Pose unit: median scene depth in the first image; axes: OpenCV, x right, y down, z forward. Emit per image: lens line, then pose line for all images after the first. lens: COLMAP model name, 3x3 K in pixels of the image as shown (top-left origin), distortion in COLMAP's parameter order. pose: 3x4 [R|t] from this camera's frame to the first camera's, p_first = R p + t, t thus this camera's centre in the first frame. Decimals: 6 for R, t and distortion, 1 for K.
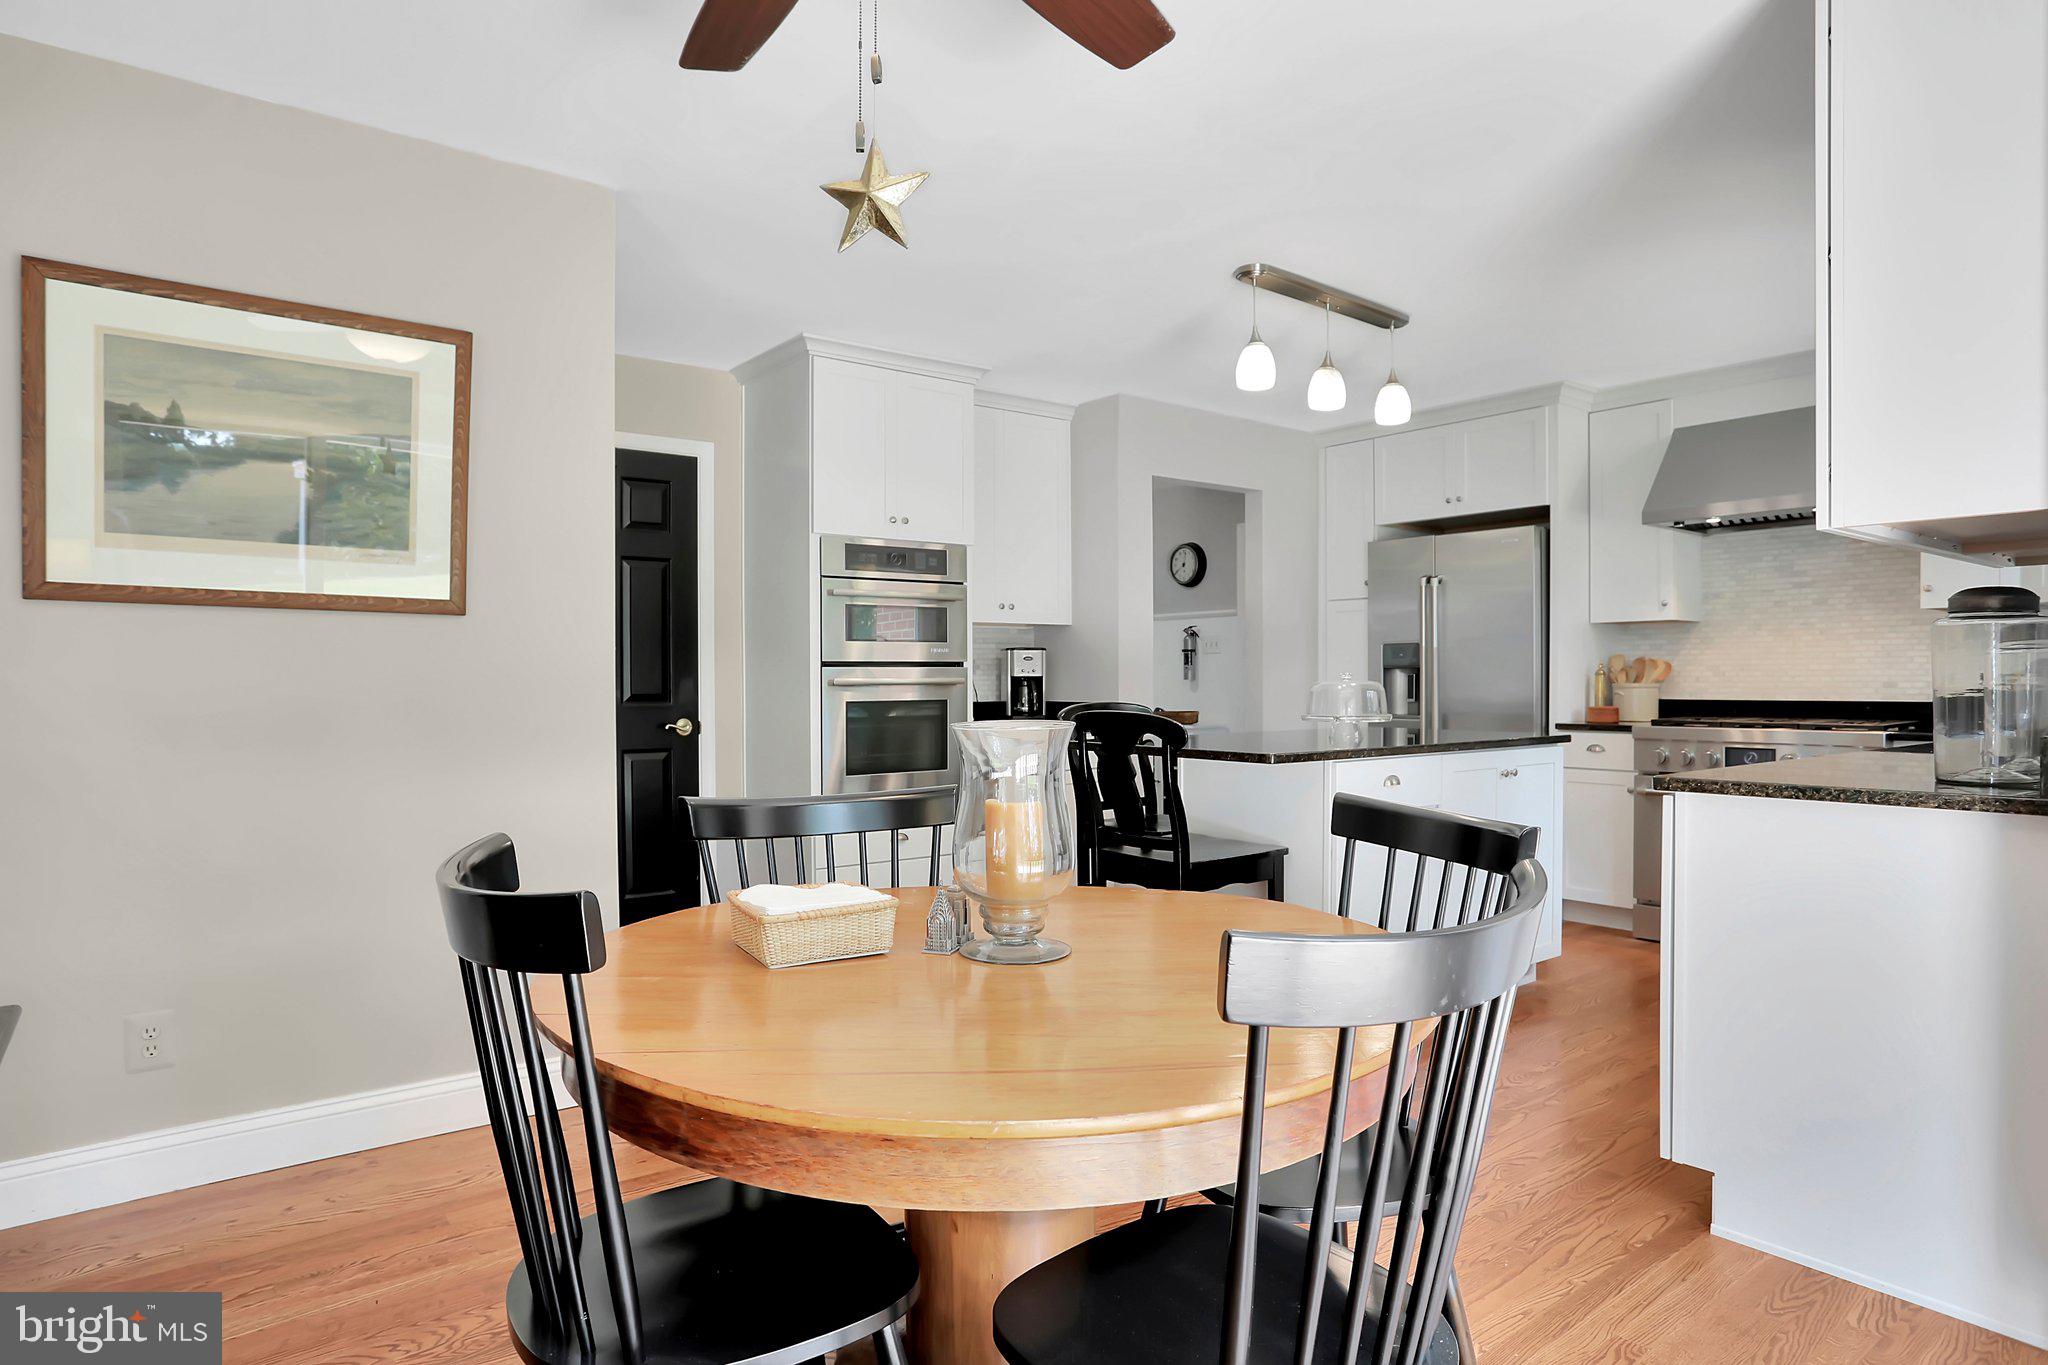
lens RADIAL K [[1207.7, 0, 1030.1], [0, 1207.7, 685.6], [0, 0, 1]] dist [0.002362, -0.004275]
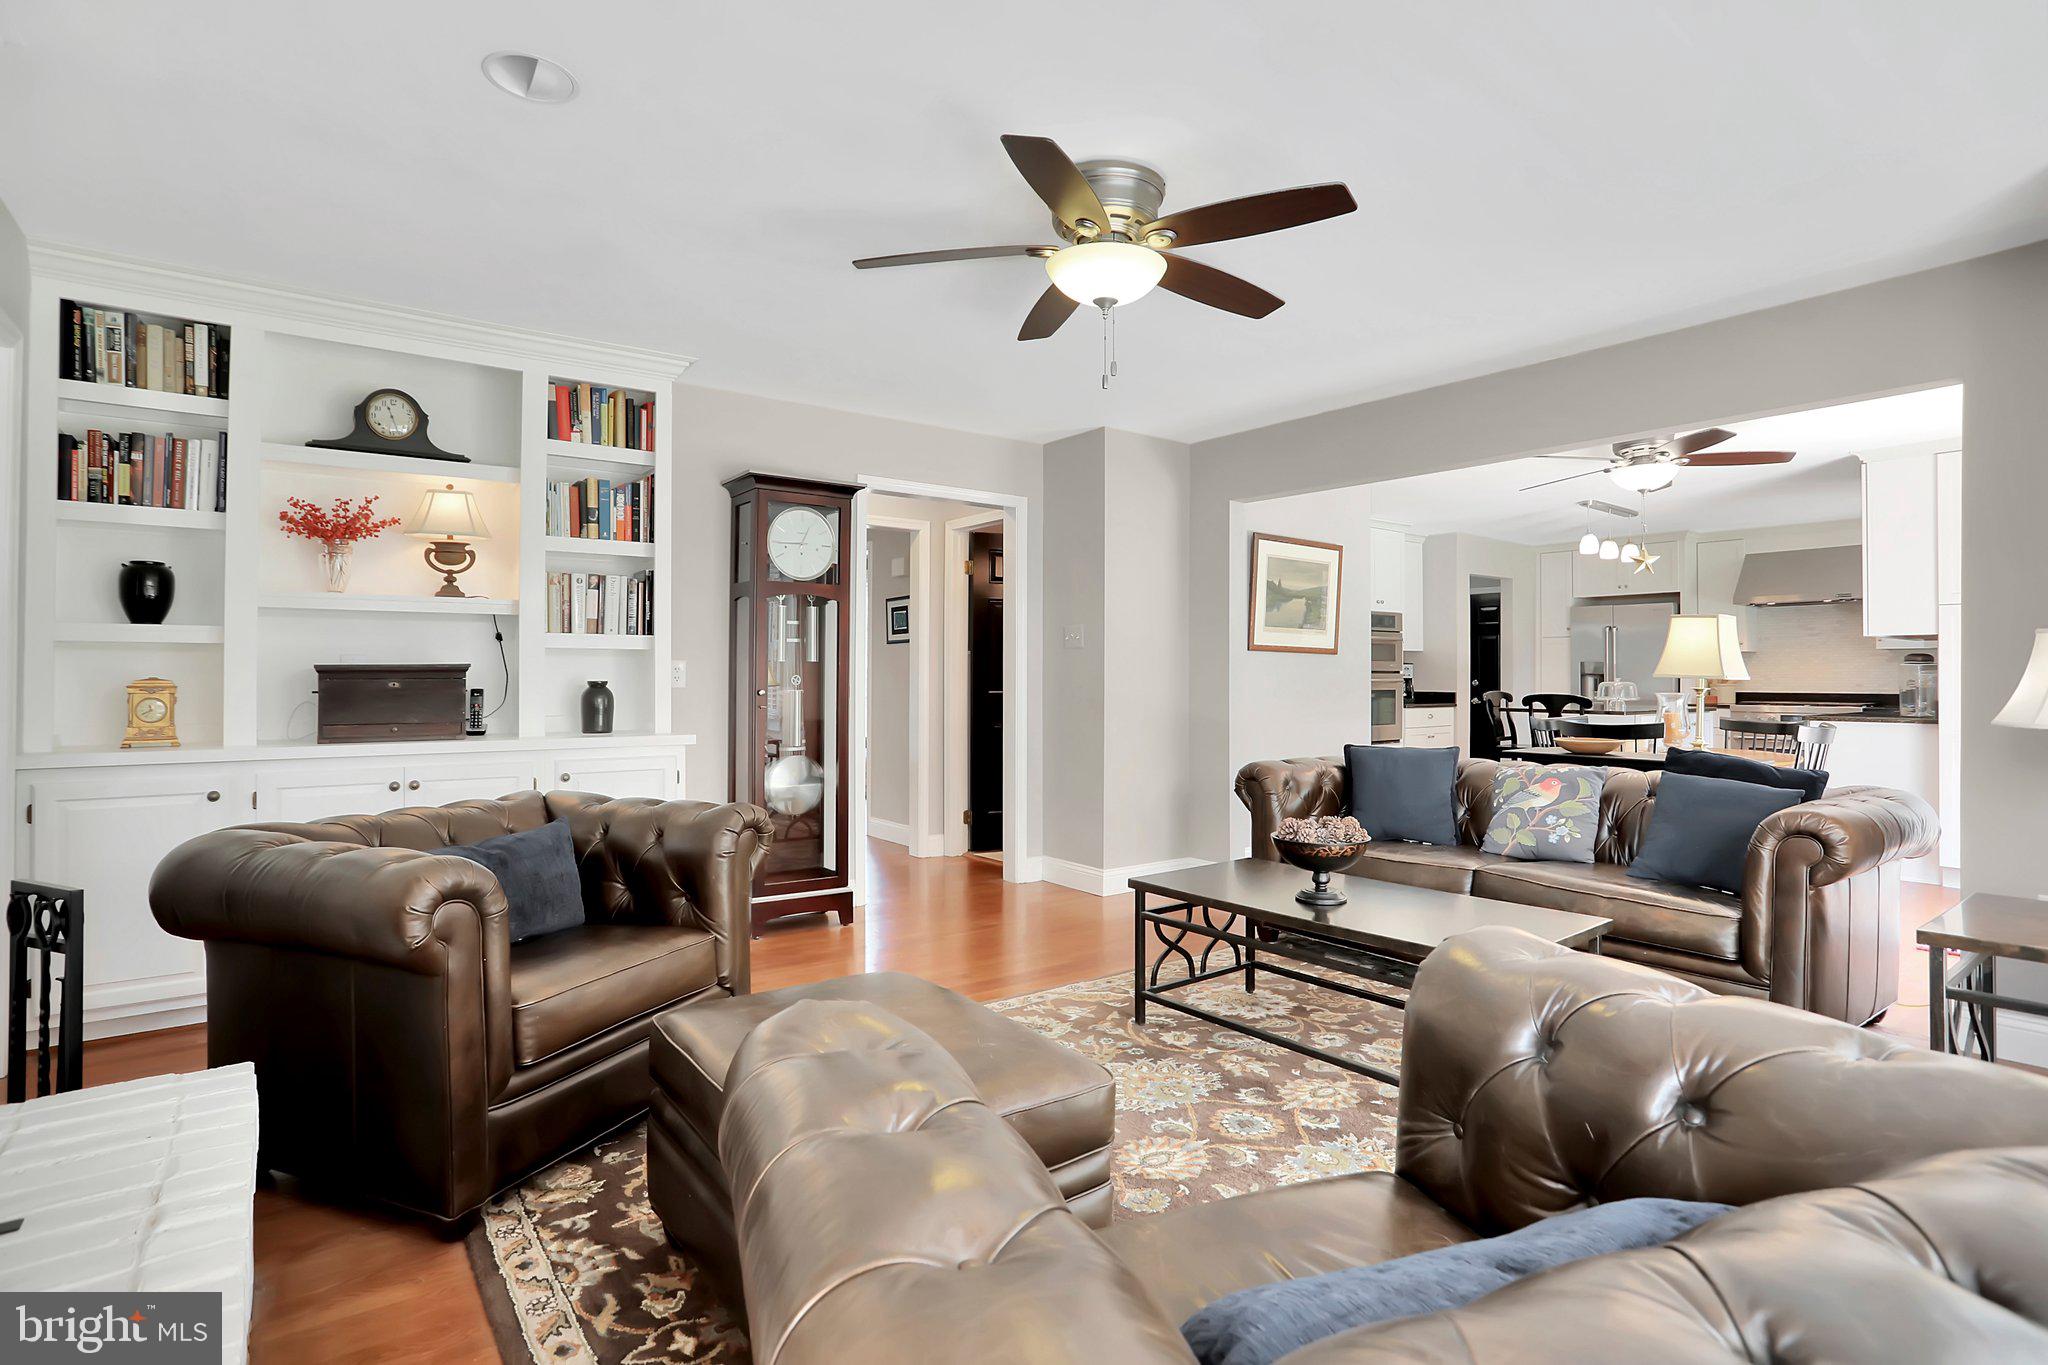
lens RADIAL K [[1024.6, 0, 1019.2], [0, 1024.6, 677.1], [0, 0, 1]] dist [-0.037501, 0.001652]
pose [[0.999871, 0.006447, -0.014744, -0.727254], [-0.006501, 0.999972, -0.003665, 0.001463], [0.014719, 0.003761, 0.999885, -0.776849]]
